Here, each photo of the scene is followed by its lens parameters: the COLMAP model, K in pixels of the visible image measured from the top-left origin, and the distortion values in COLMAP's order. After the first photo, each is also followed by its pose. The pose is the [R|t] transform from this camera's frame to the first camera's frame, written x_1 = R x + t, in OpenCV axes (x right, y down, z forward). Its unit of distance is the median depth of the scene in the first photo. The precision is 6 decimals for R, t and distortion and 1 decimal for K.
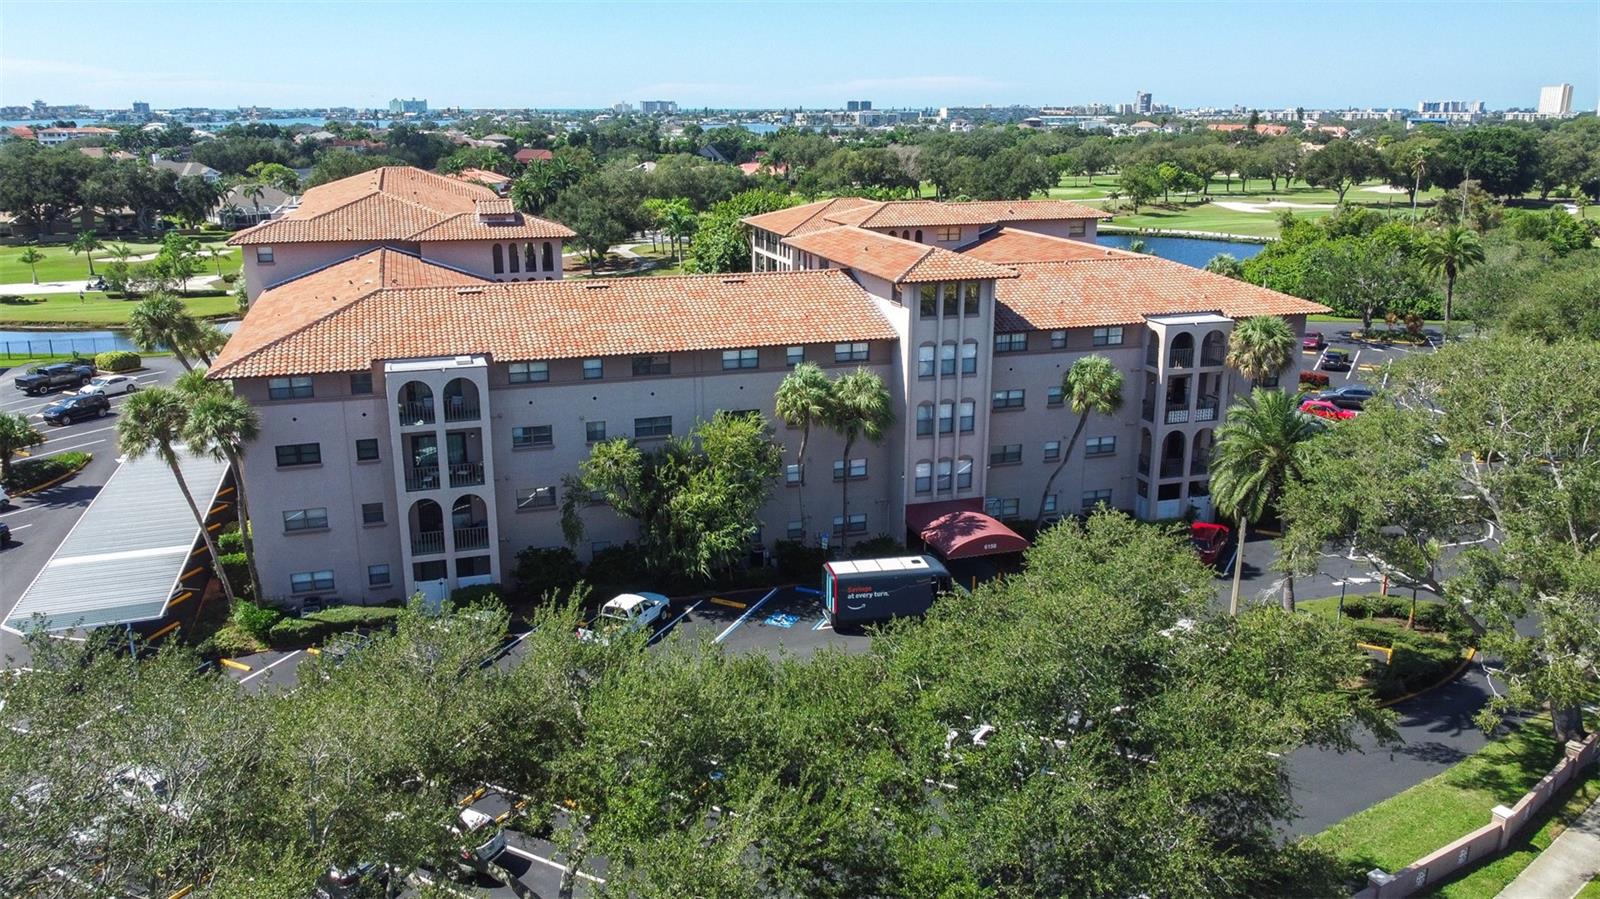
lens RADIAL K [[1223.1, 0, 800.0], [0, 1223.1, 449.5], [0, 0, 1]] dist [-0.002235, -0.002603]
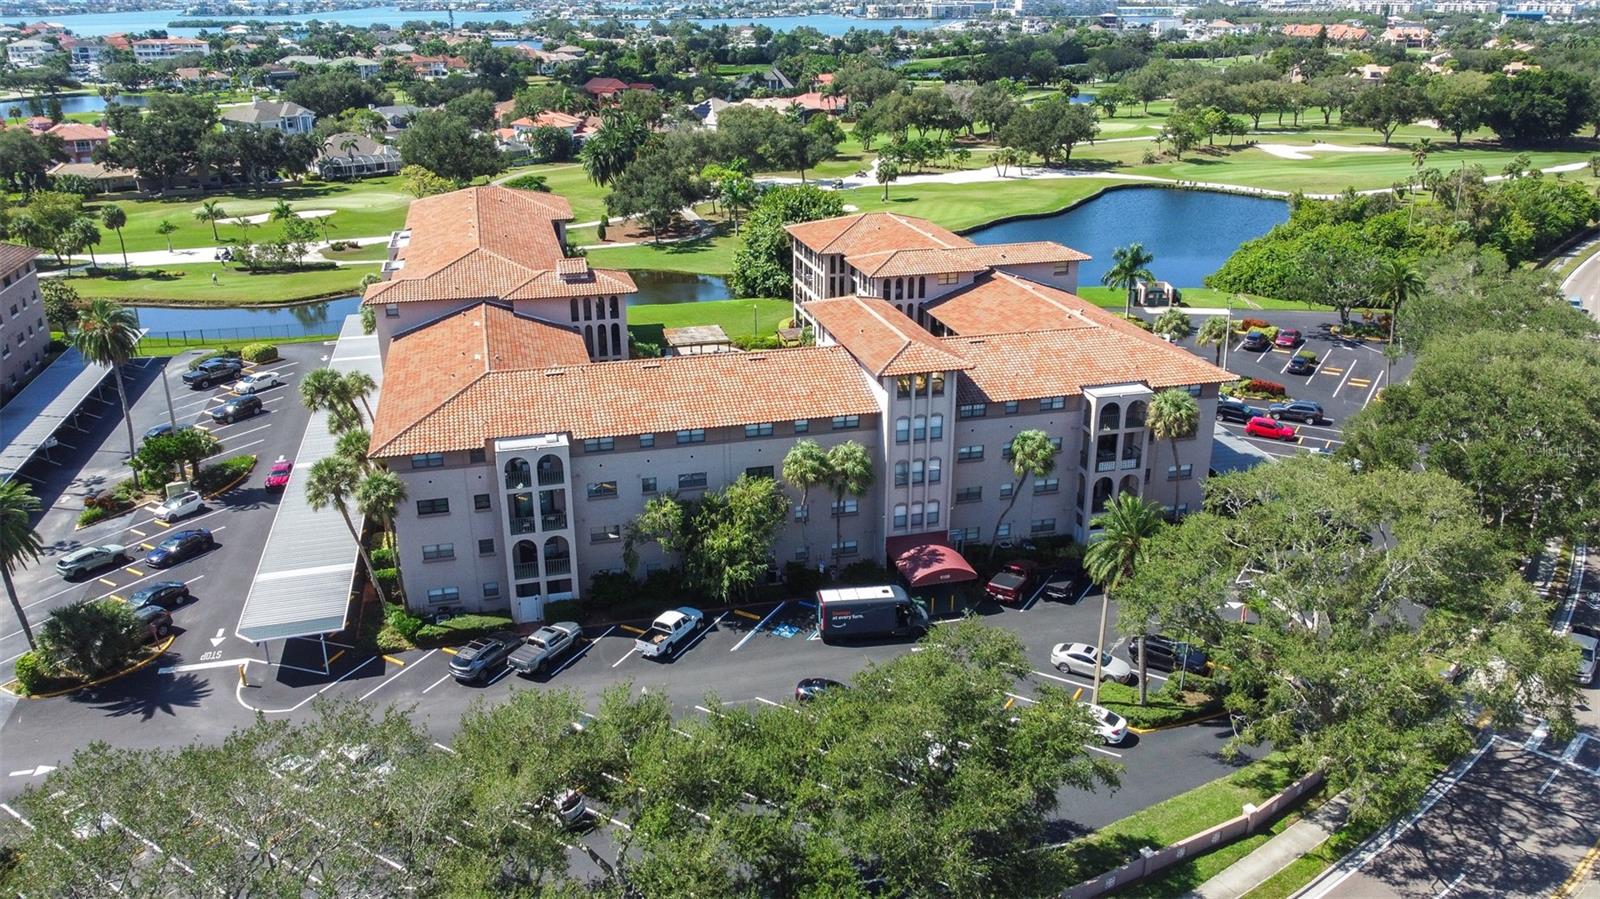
lens RADIAL K [[1215.9, 0, 800.0], [0, 1215.9, 449.5], [0, 0, 1]] dist [-0.004142, -0.001319]
pose [[0.998335, 0.016786, -0.055184, 0.062847], [-0.011727, 0.995805, 0.090747, -0.158916], [0.056476, -0.089949, 0.994344, -0.275069]]
